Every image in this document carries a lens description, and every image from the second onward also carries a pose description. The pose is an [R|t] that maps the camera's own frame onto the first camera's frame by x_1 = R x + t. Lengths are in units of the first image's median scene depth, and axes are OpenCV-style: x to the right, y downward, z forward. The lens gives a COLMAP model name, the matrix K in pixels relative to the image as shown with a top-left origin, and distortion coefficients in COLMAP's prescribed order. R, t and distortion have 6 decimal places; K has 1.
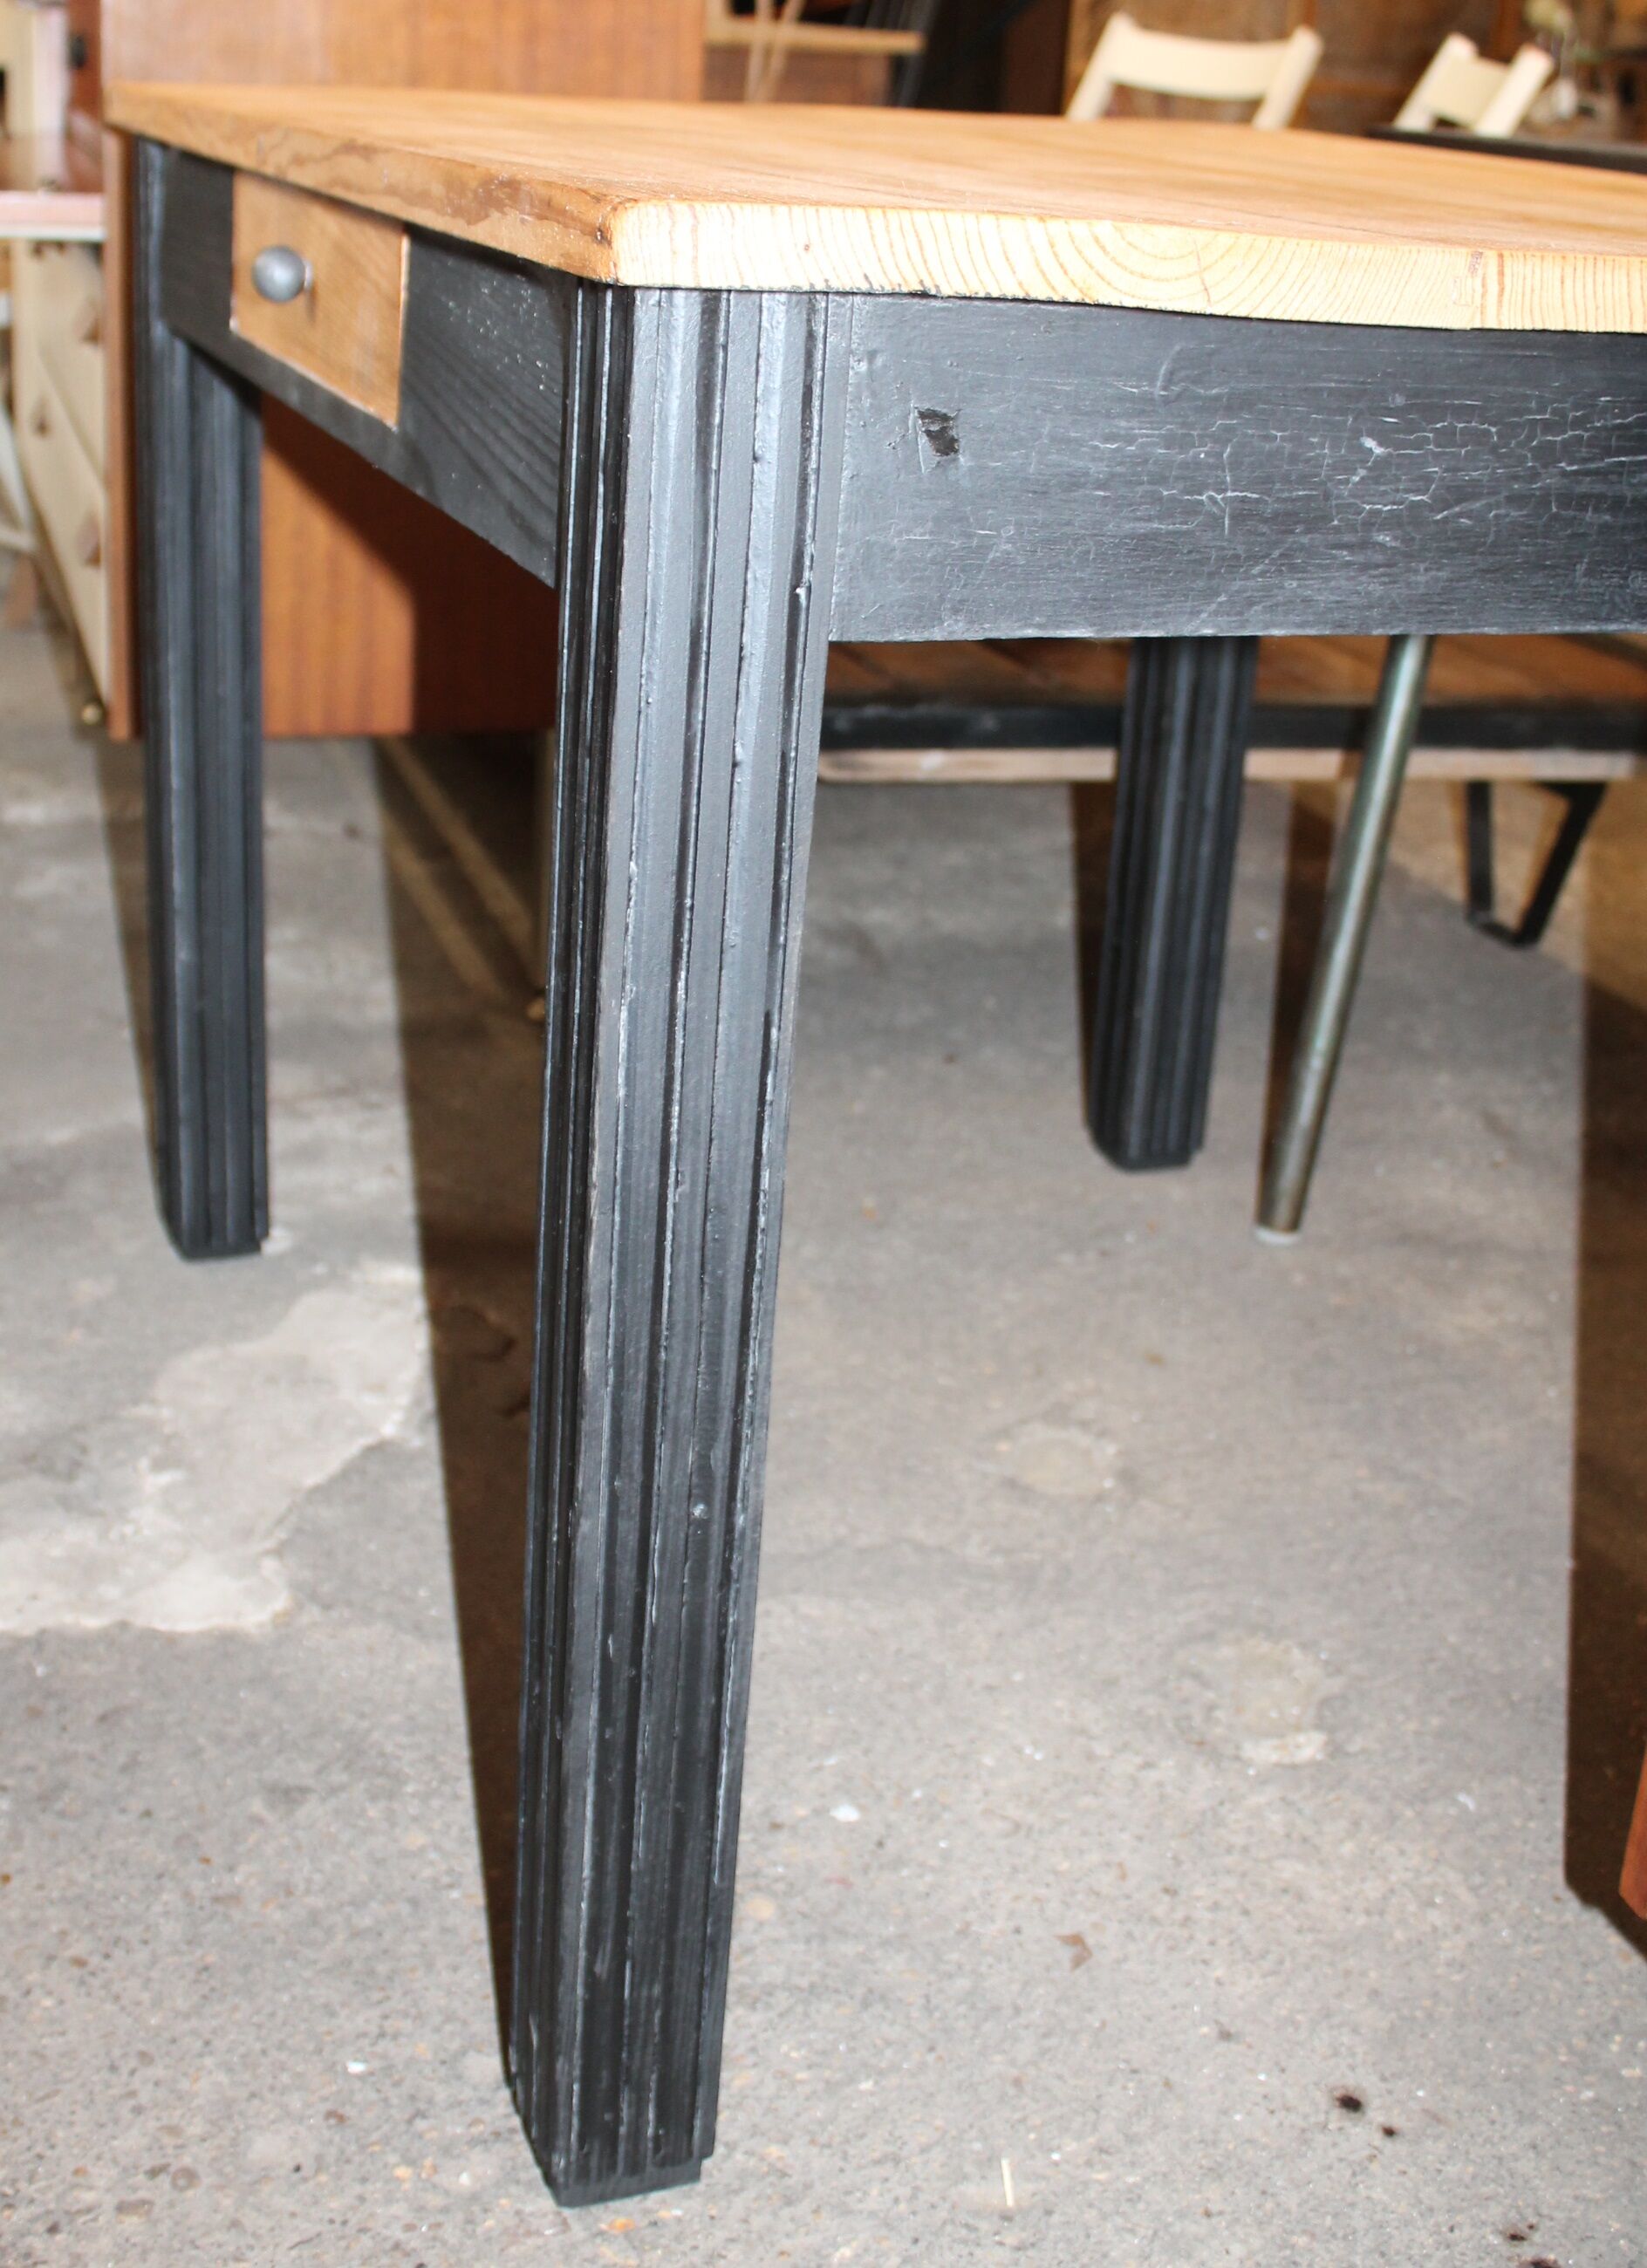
lens RADIAL K [[2781.5, 0, 819.7], [0, 2781.5, 1136.1], [0, 0, 1]] dist [-0.030281, 0.000000]
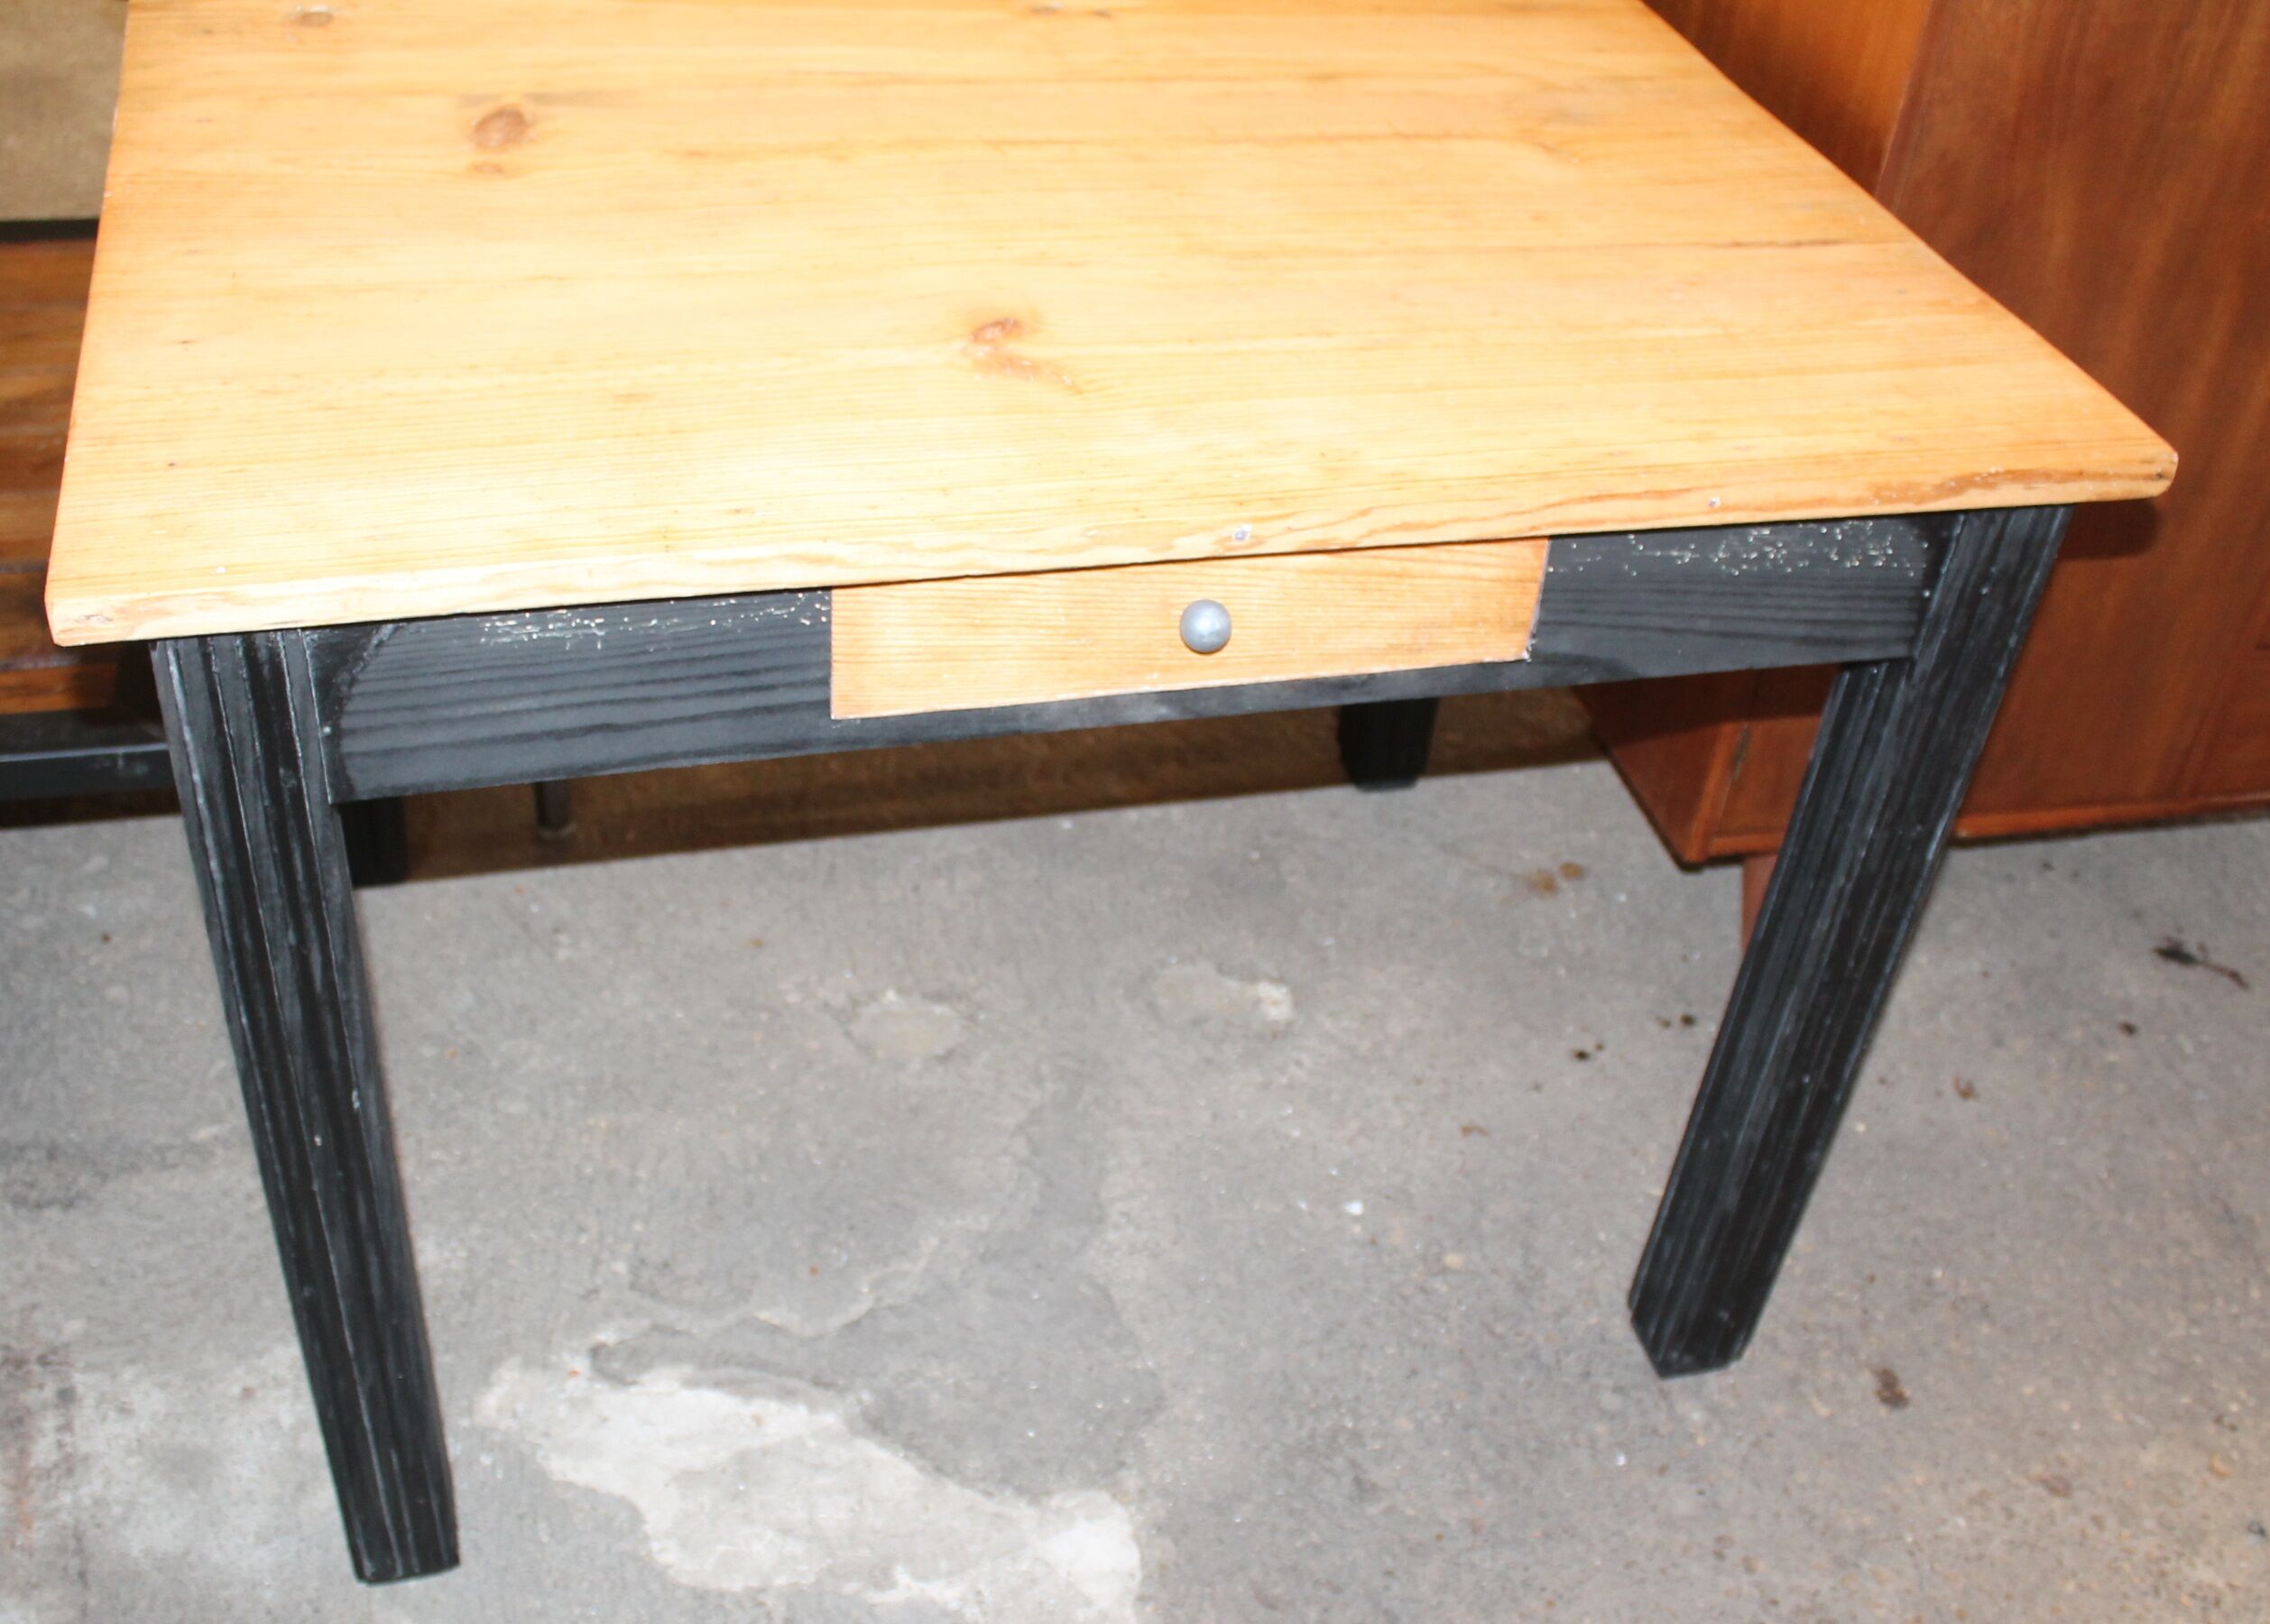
lens RADIAL K [[2604.6, 0, 1019.5], [0, 2604.6, 850.5], [0, 0, 1]] dist [-0.106209, 0.000000]
pose [[0.119500, -0.648370, 0.751888, -0.872430], [0.310300, 0.743767, 0.592051, -0.737216], [-0.943098, 0.162561, 0.290070, 0.645847]]
